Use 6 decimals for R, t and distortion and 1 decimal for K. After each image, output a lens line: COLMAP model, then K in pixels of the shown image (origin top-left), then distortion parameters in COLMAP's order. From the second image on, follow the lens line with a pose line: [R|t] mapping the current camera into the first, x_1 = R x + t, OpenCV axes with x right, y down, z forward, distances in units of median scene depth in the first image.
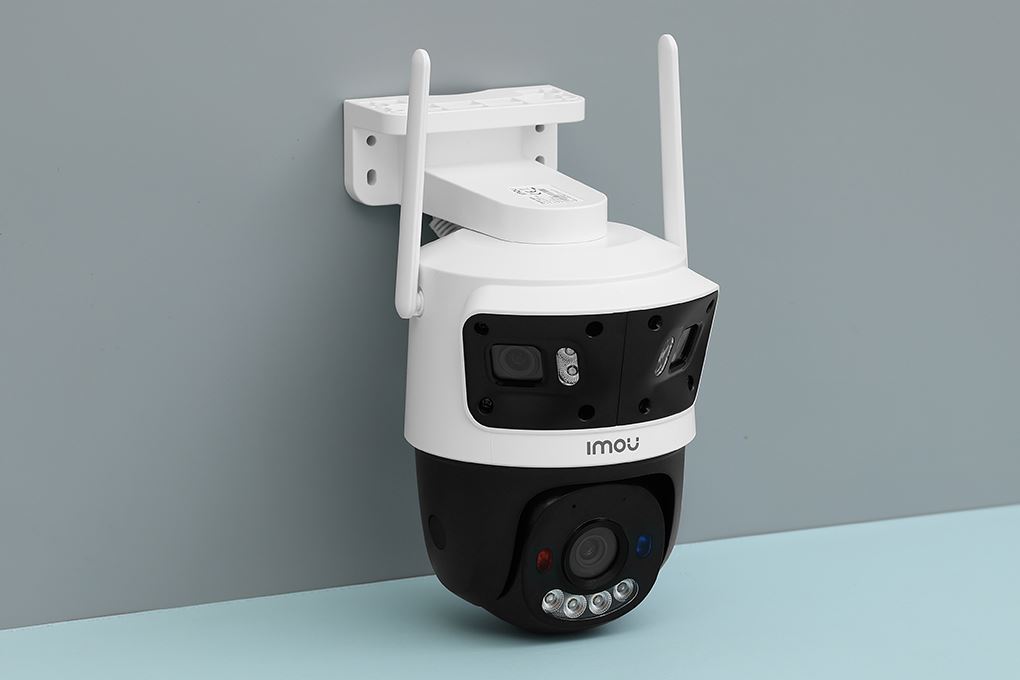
lens RADIAL K [[3552.4, 0, 510.0], [0, 3552.4, 340.0], [0, 0, 1]] dist [0.318943, 0.575281]
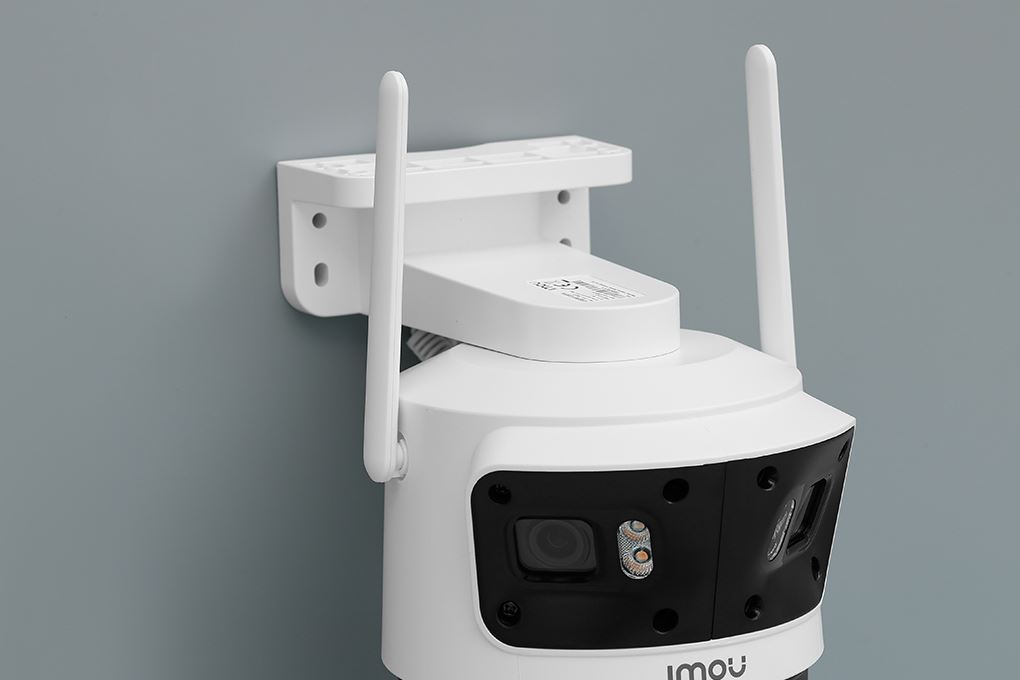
lens RADIAL K [[3748.4, 0, 506.8], [0, 3748.4, 296.4], [0, 0, 1]] dist [0.512159, 2.272491]
pose [[0.999429, -0.028391, 0.018321, -0.017725], [0.029303, 0.998237, -0.051615, -0.003798], [-0.016823, 0.052123, 0.998499, 0.302056]]
